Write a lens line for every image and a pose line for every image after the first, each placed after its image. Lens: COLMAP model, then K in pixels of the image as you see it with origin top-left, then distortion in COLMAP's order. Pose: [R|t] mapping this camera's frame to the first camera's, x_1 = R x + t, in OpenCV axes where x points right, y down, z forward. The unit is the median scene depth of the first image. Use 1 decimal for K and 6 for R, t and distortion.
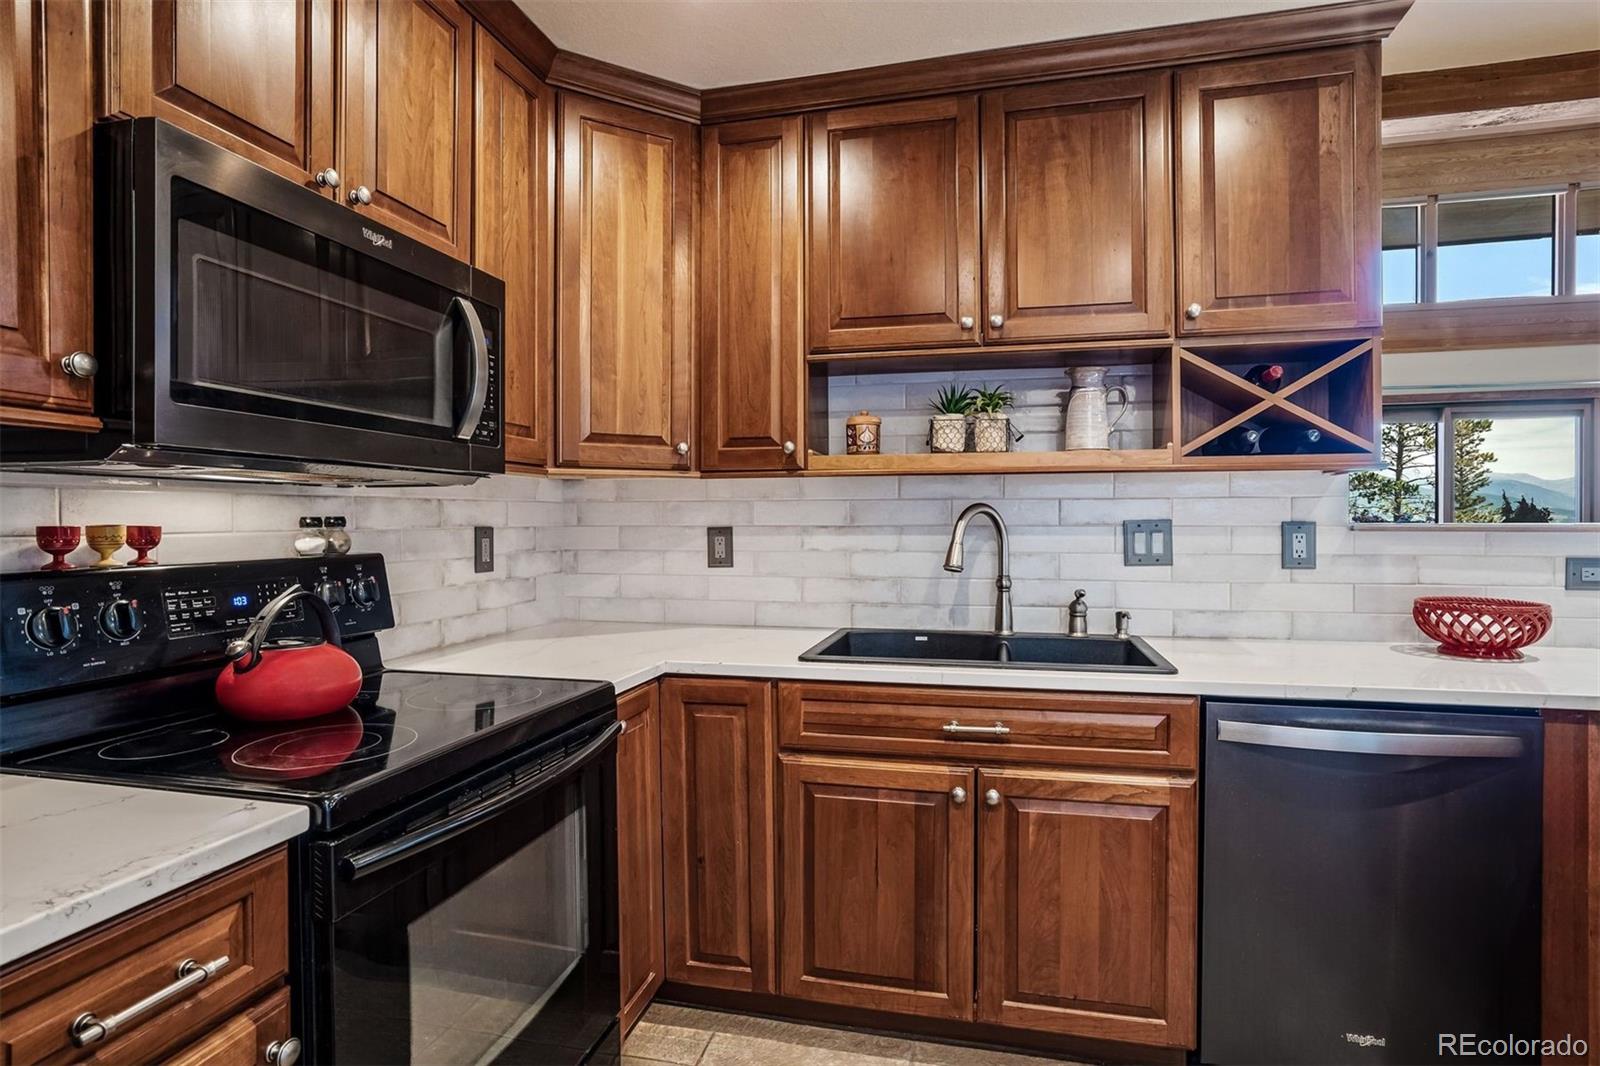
lens RADIAL K [[828.3, 0, 807.9], [0, 828.3, 531.8], [0, 0, 1]] dist [-0.027905, 0.015413]
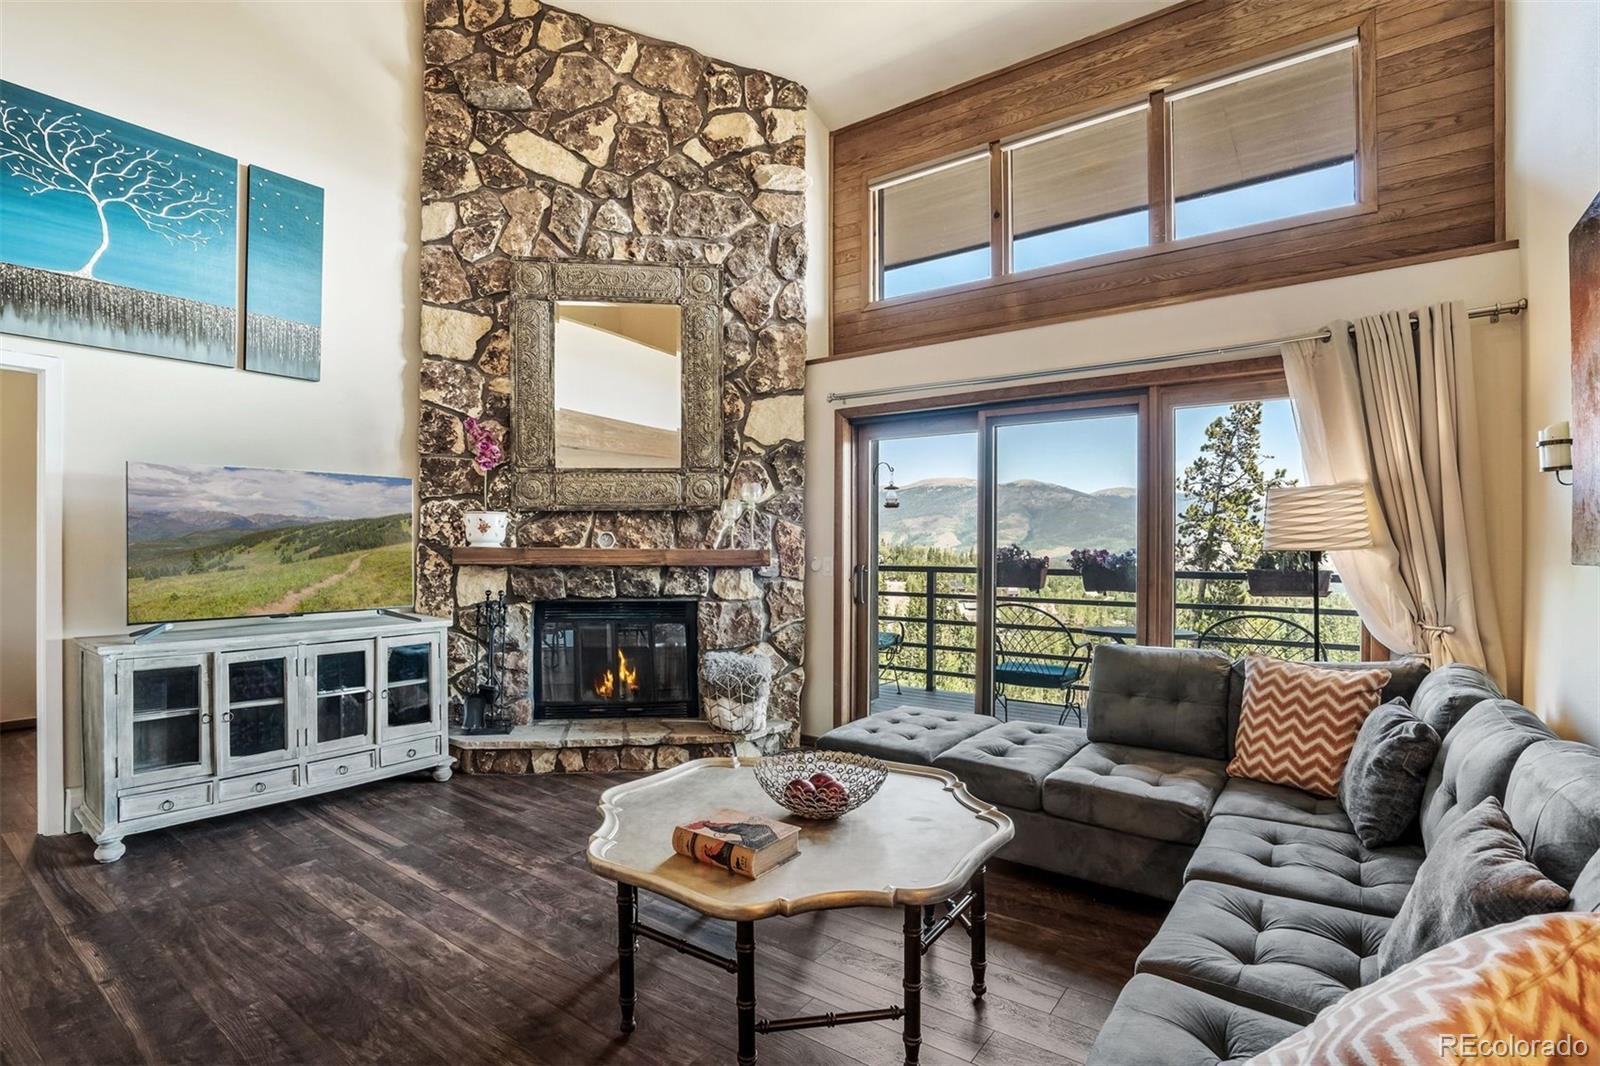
lens RADIAL K [[828.3, 0, 817.8], [0, 828.3, 532.9], [0, 0, 1]] dist [-0.027905, 0.015413]
pose [[0.920859, -0.002467, -0.389887, 2.690618], [-0.008930, 0.999584, -0.027417, -0.046485], [0.389793, 0.028728, 0.920454, 0.669197]]
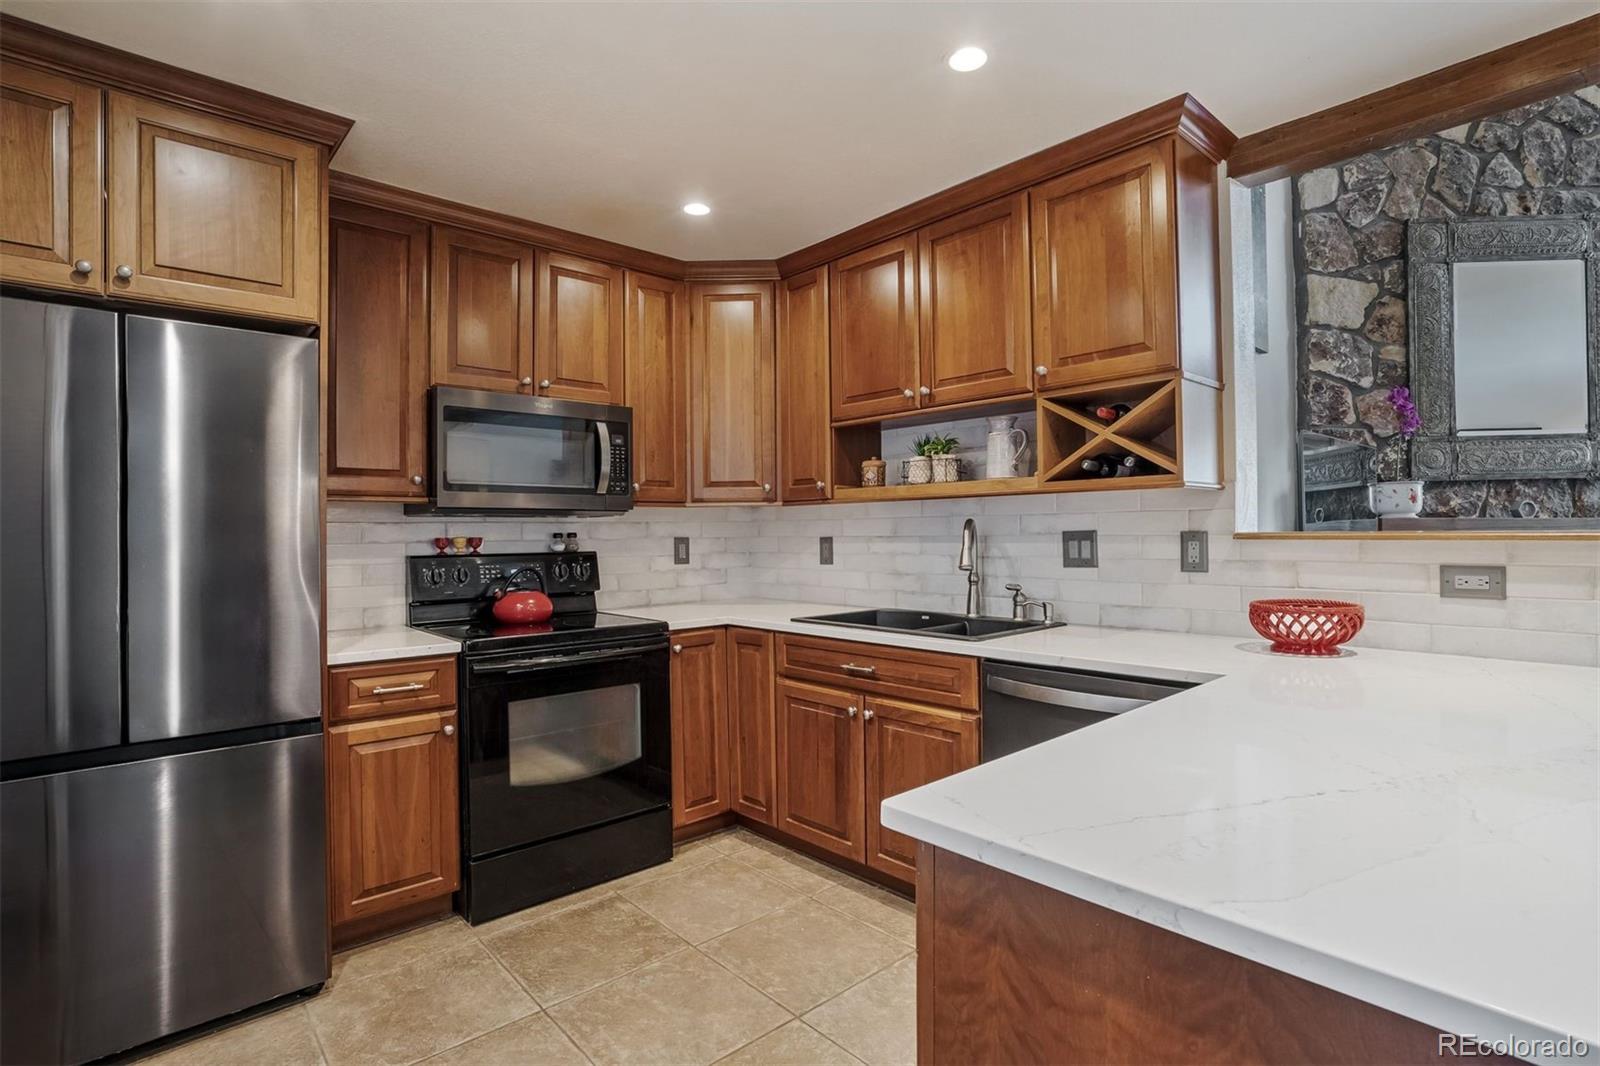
lens RADIAL K [[786.8, 0, 802.4], [0, 786.8, 539.7], [0, 0, 1]] dist [-0.025046, 0.010830]
pose [[0.833122, -0.000737, -0.553089, 0.796931], [-0.000676, 0.999997, -0.002350, 0.002470], [0.553089, 0.002332, 0.833119, -0.235578]]
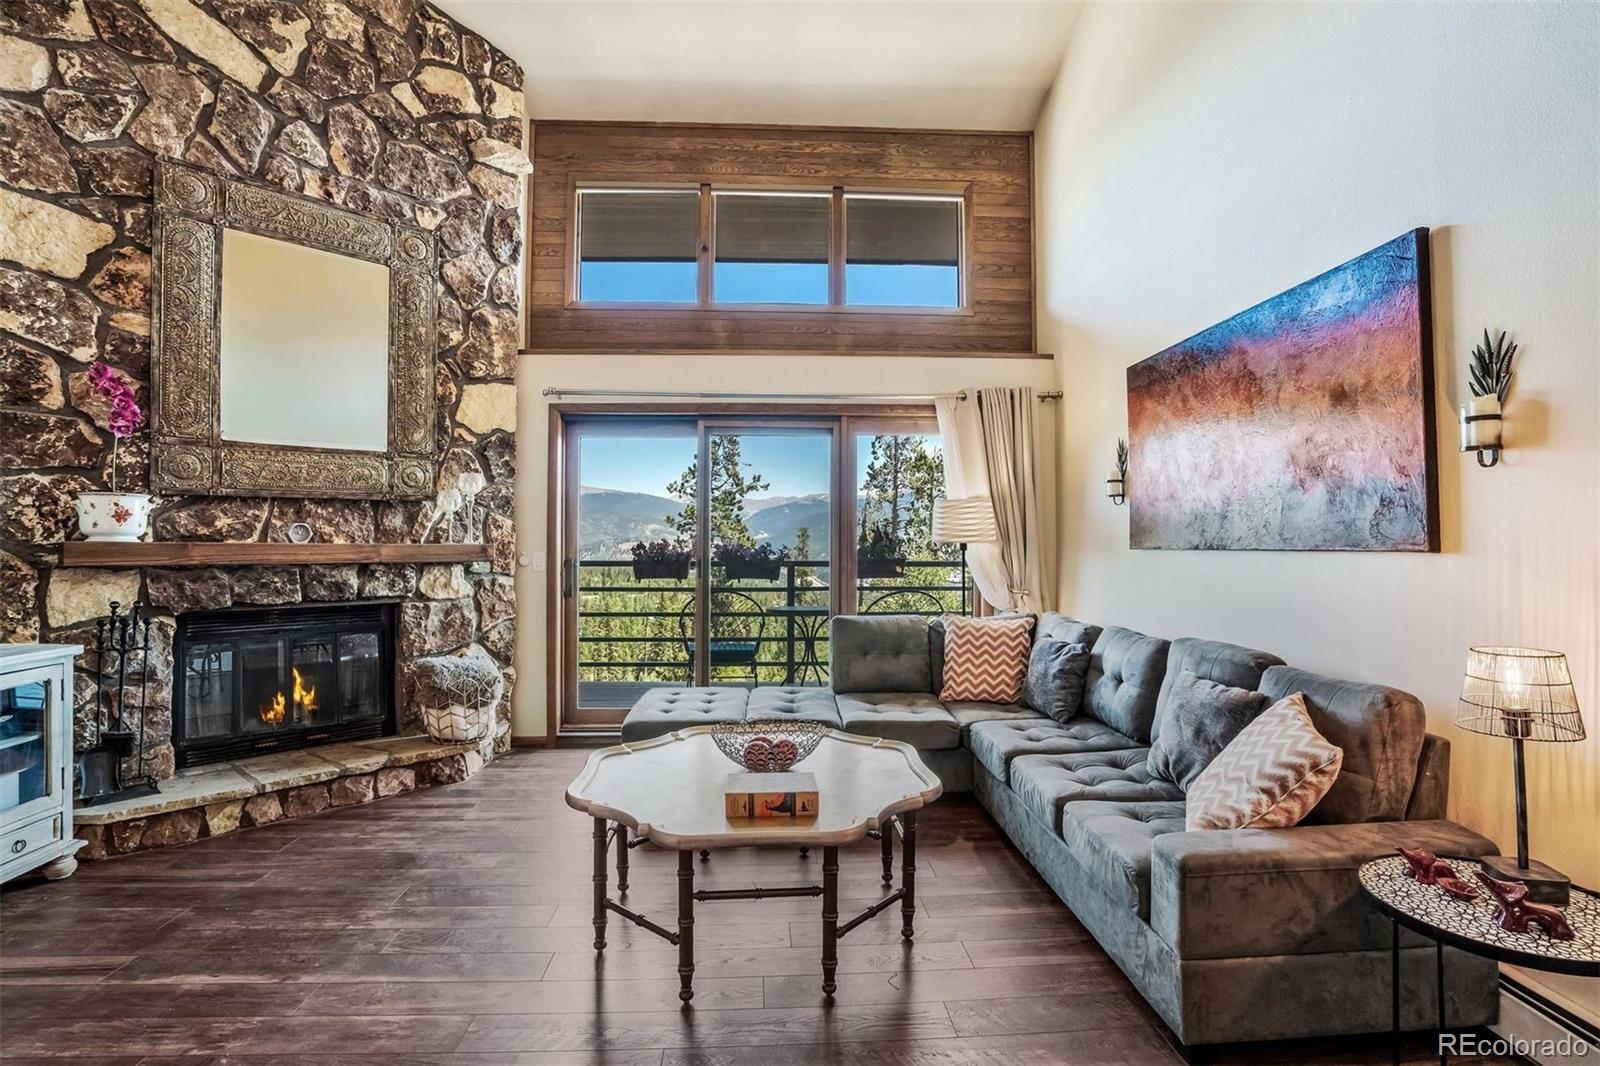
lens RADIAL K [[786.8, 0, 794.9], [0, 786.8, 527.8], [0, 0, 1]] dist [-0.025046, 0.010830]
pose [[0.955115, 0.005025, 0.296194, 1.802836], [0.004599, 0.999484, -0.031785, -0.035519], [-0.296200, 0.031721, 0.954599, 0.517531]]
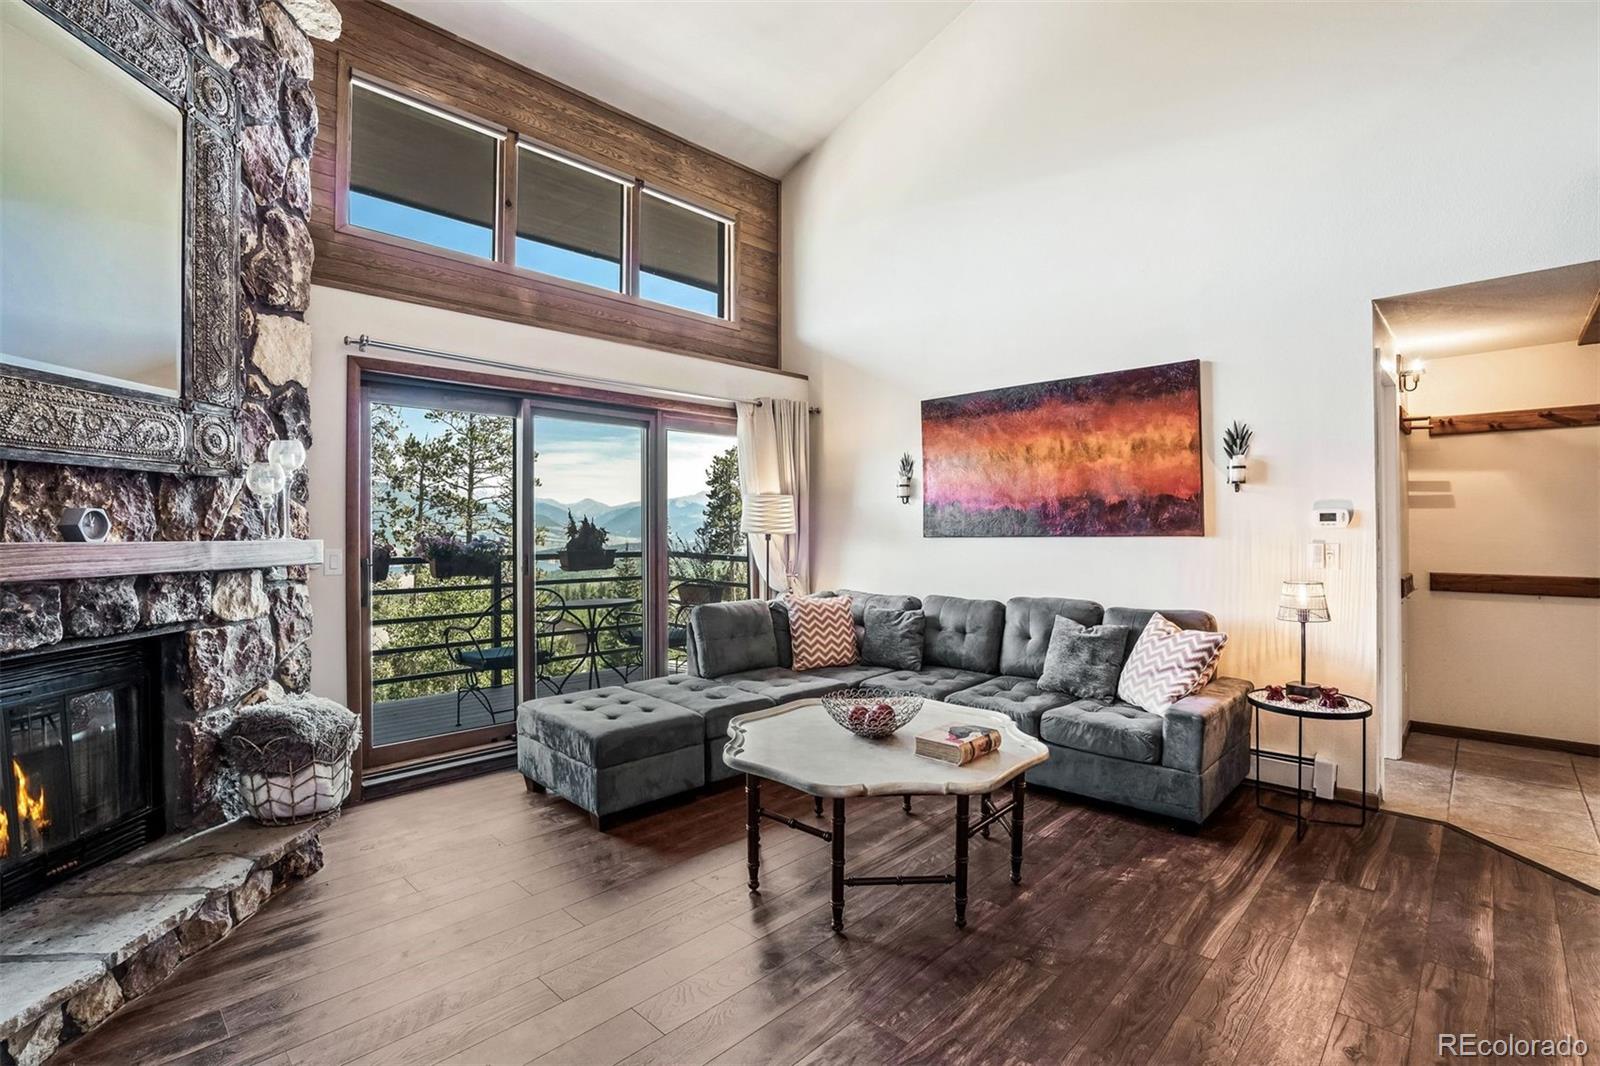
lens RADIAL K [[743.6, 0, 836.0], [0, 743.6, 537.6], [0, 0, 1]] dist [-0.034748, 0.005310]
pose [[0.480985, -0.010502, 0.876666, 0.882220], [0.017806, 0.999839, 0.002208, -0.050382], [-0.876548, 0.014548, 0.481095, 1.172947]]
